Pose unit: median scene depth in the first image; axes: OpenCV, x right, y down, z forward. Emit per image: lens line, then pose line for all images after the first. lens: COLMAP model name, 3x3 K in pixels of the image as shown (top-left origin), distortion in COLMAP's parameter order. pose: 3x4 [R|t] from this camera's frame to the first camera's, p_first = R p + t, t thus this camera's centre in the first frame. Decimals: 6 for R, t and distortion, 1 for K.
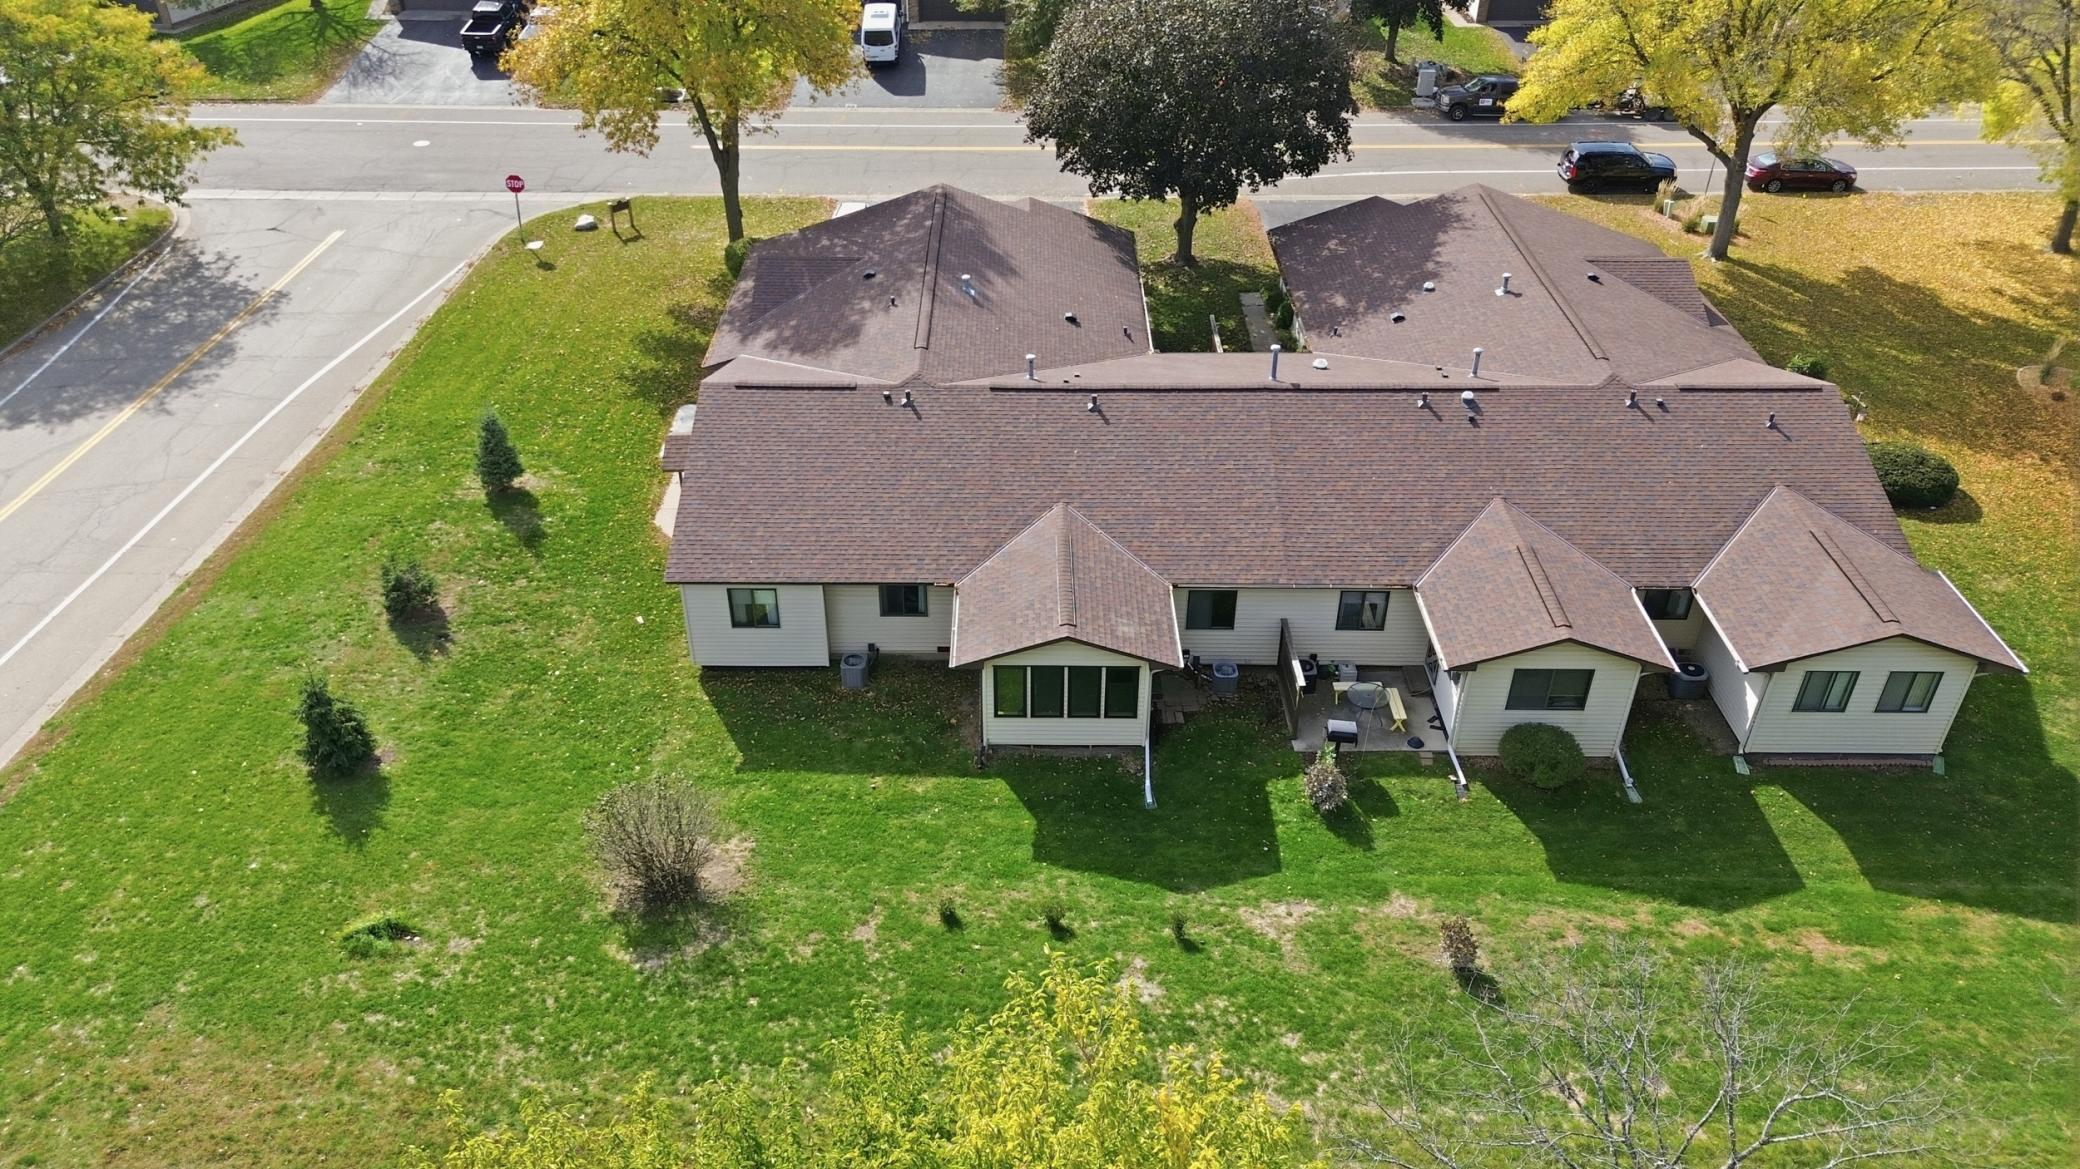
lens RADIAL K [[1476.3, 0, 1032.8], [0, 1476.3, 577.6], [0, 0, 1]] dist [0.077516, -0.086388]
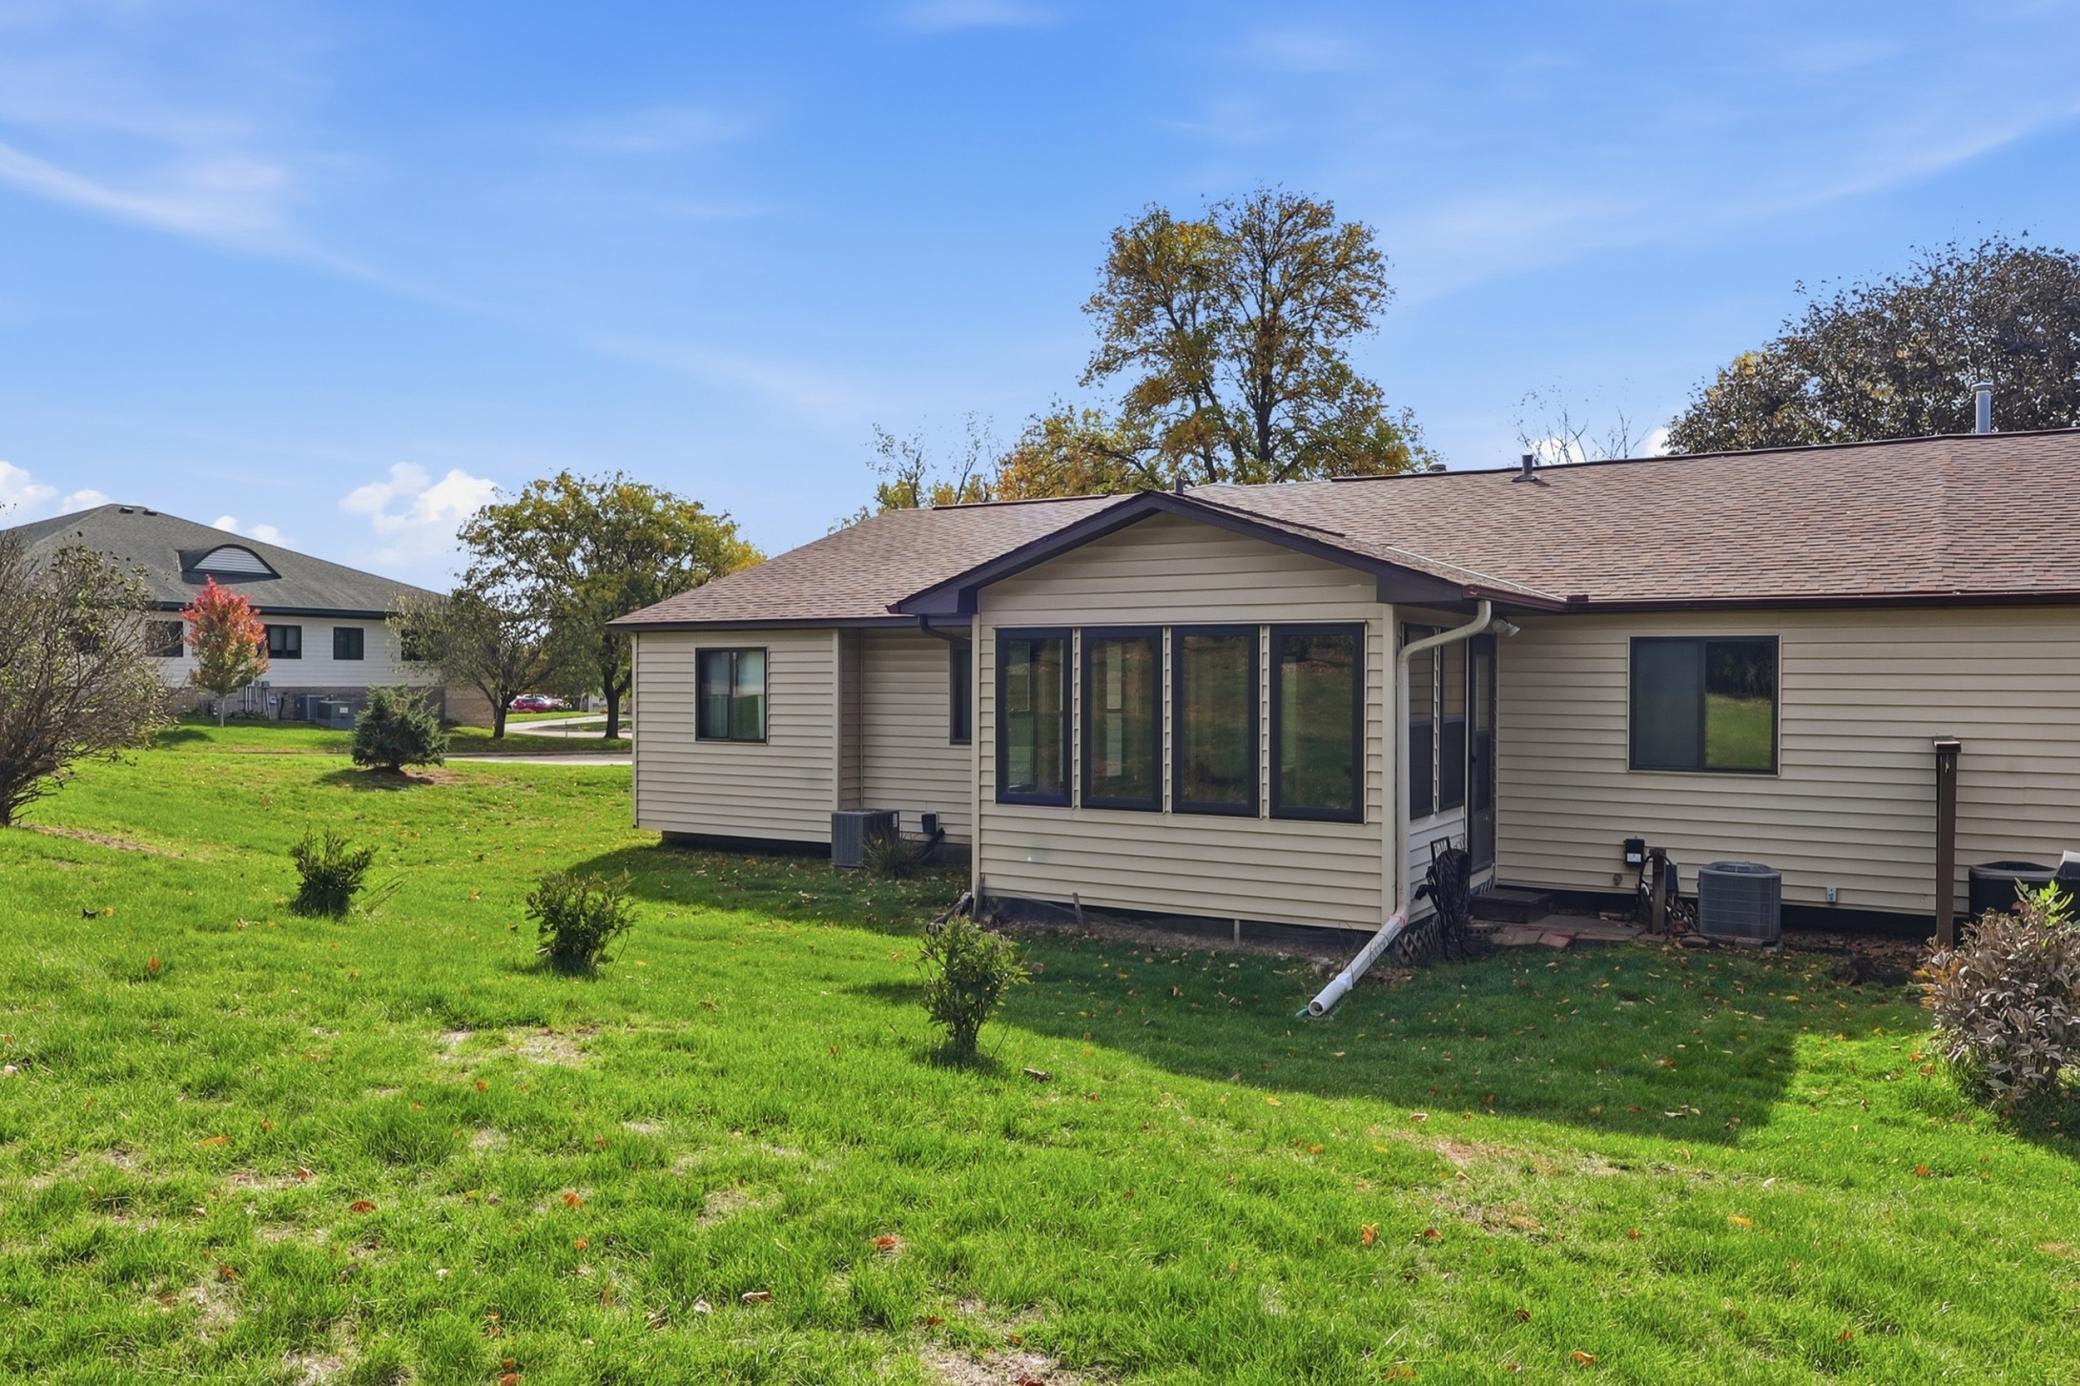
lens RADIAL K [[1515.7, 0, 1020.8], [0, 1515.7, 691.1], [0, 0, 1]] dist [-0.000096, -0.000056]
pose [[0.851677, 0.001568, -0.524064, 0.172032], [-0.293455, 0.829944, -0.474423, 0.238496], [0.434200, 0.557844, 0.707305, 0.669195]]
